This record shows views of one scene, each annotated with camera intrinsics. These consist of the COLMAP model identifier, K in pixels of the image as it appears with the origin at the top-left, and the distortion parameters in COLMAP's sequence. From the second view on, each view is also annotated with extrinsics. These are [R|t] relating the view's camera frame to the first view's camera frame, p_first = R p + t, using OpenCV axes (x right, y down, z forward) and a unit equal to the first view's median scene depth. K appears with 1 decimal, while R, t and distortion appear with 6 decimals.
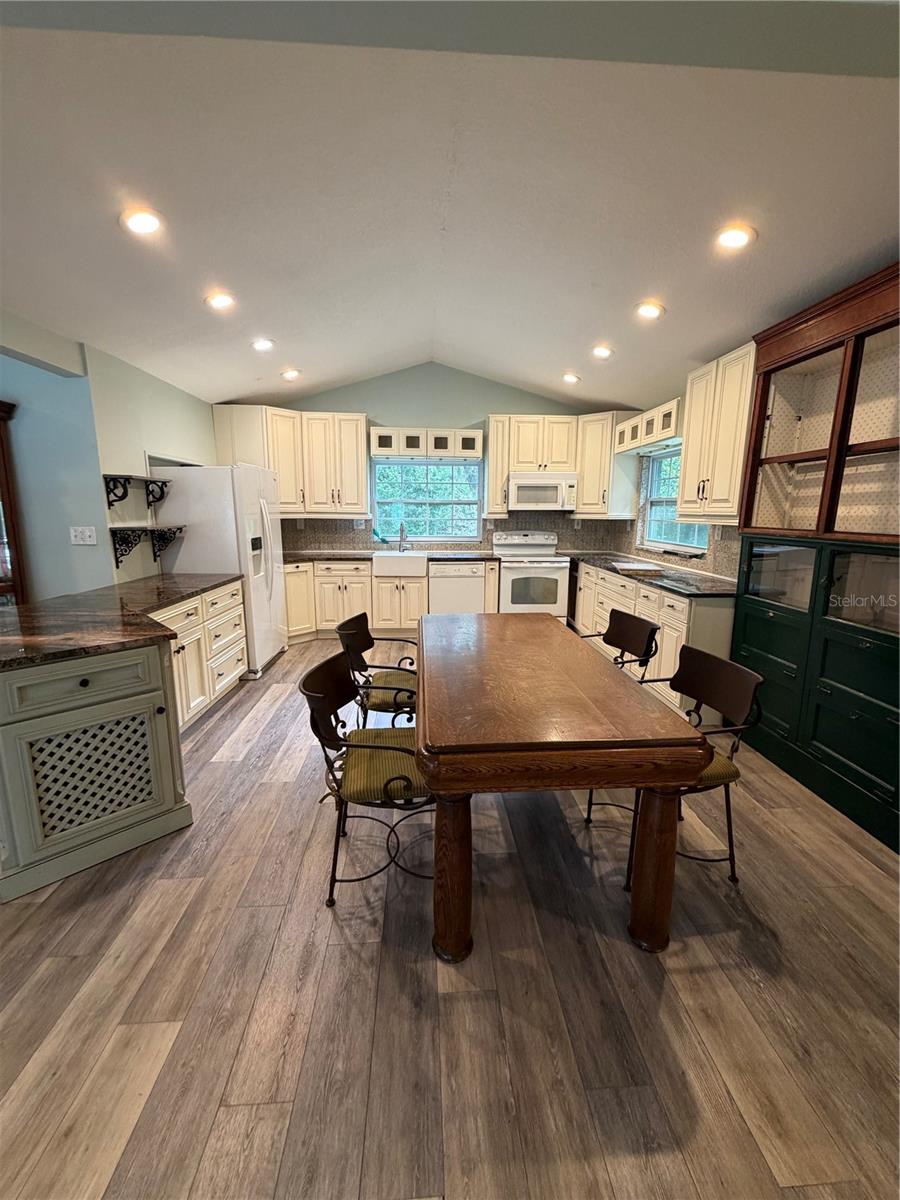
lens RADIAL K [[479.3, 0, 444.5], [0, 479.3, 595.7], [0, 0, 1]] dist [-0.000661, -0.000150]
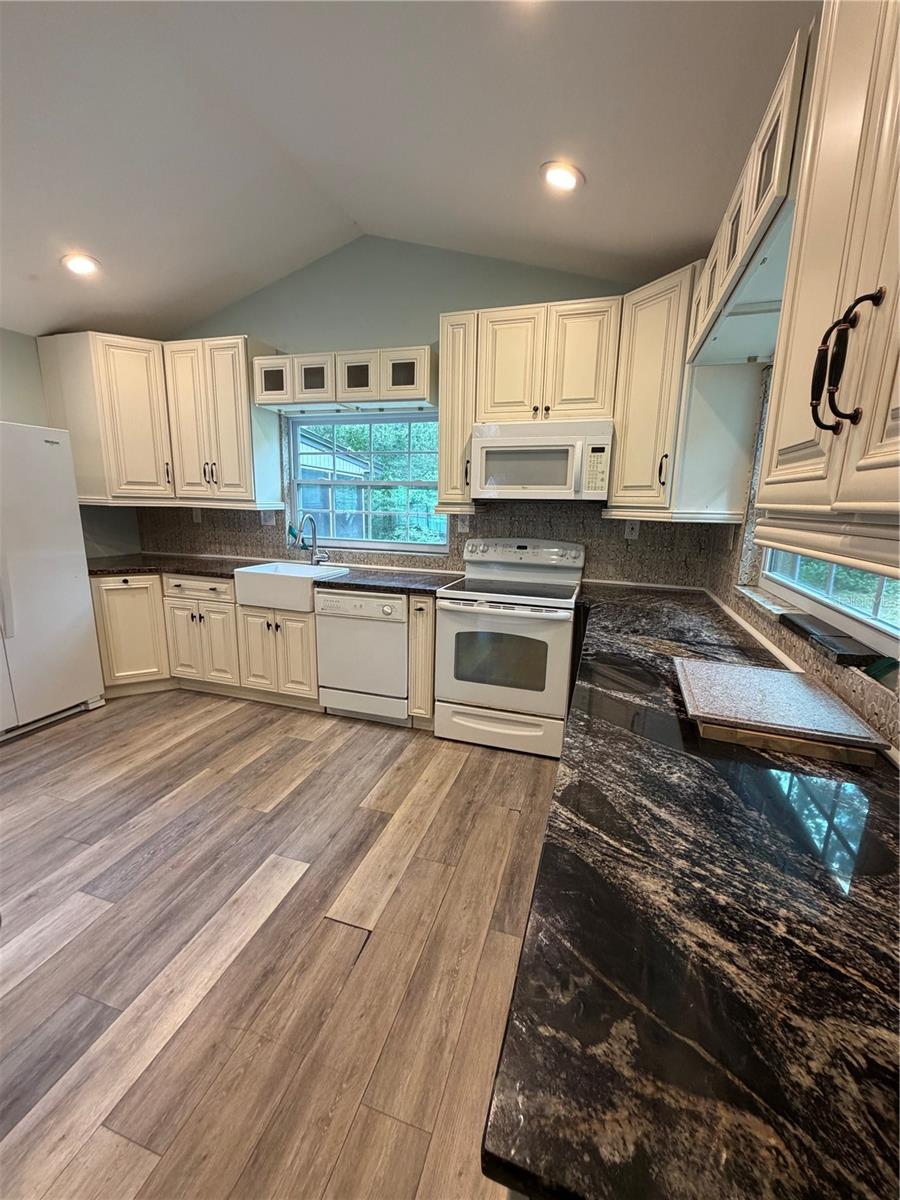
lens RADIAL K [[479.3, 0, 448.5], [0, 479.3, 600.3], [0, 0, 1]] dist [-0.000661, -0.000150]
pose [[0.933927, 0.086383, -0.346871, 0.313726], [-0.079422, 0.996252, 0.034263, -0.087519], [0.348530, -0.004450, 0.937287, 0.521630]]
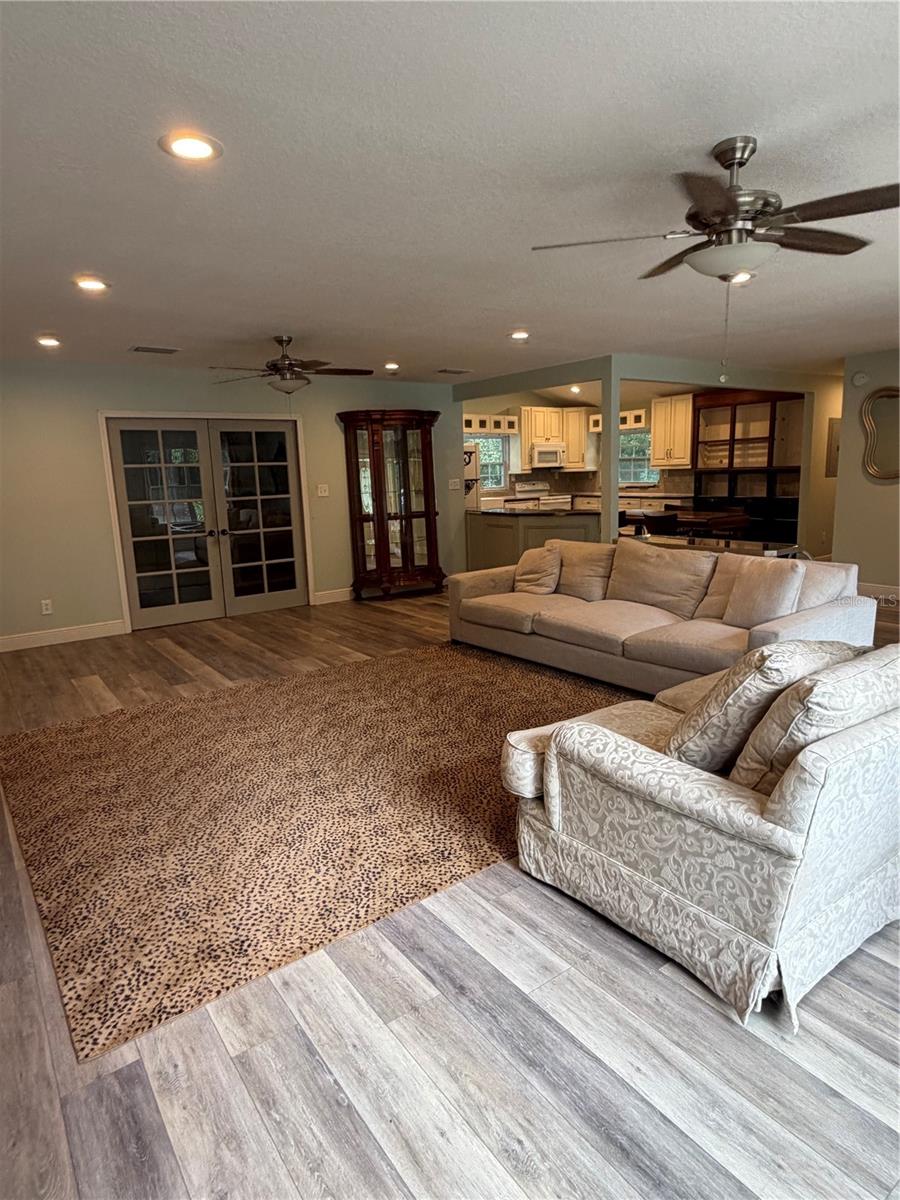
lens RADIAL K [[695.4, 0, 446.5], [0, 695.4, 599.8], [0, 0, 1]] dist [0.001770, 0.000079]
pose [[0.836133, -0.128066, 0.533367, -1.413590], [0.130377, 0.990897, 0.033537, 0.138847], [-0.532807, 0.041497, 0.845219, -0.764816]]
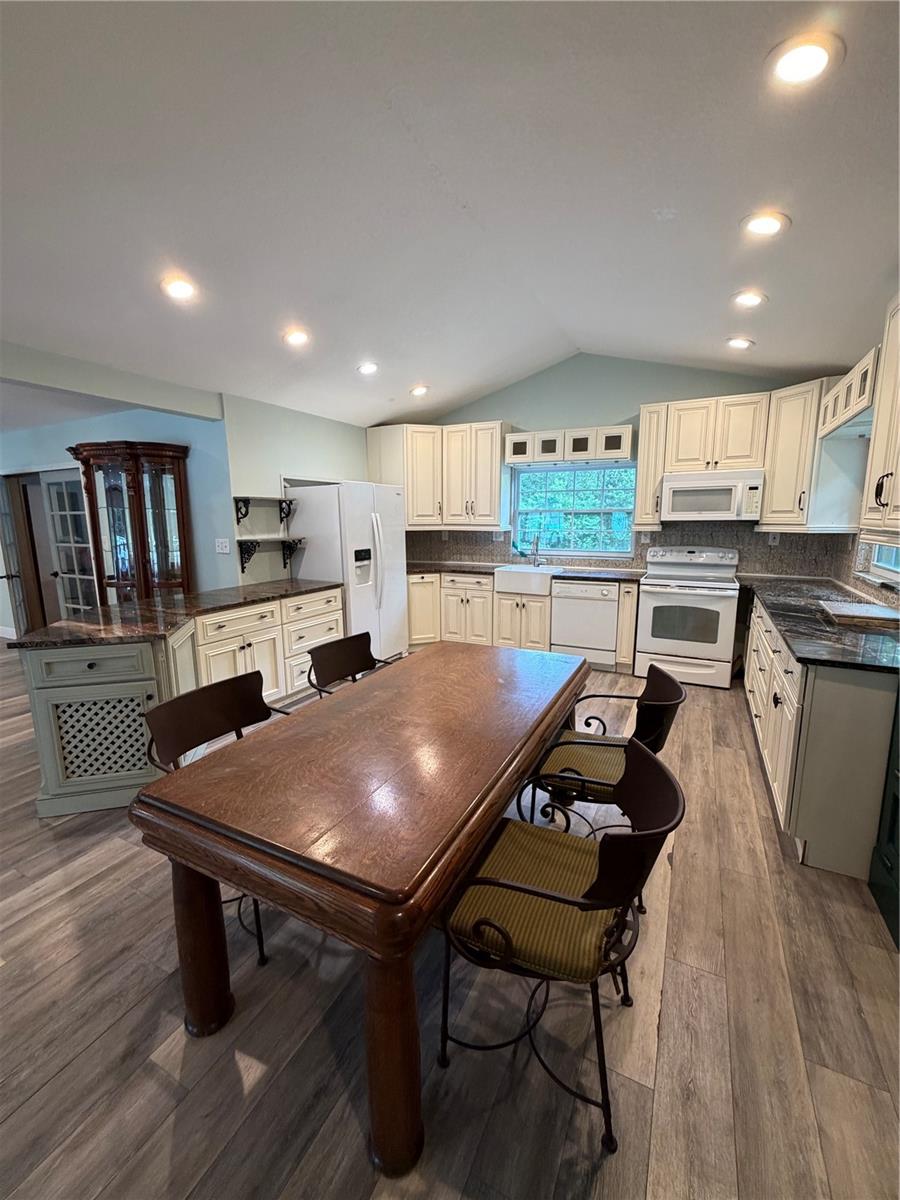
lens RADIAL K [[479.3, 0, 449.5], [0, 479.3, 600.0], [0, 0, 1]] dist [-0.000661, -0.000150]
pose [[0.863133, 0.075882, -0.499242, 0.249893], [-0.078591, 0.996784, 0.015632, -0.031452], [0.498823, 0.025744, 0.866322, 0.132093]]
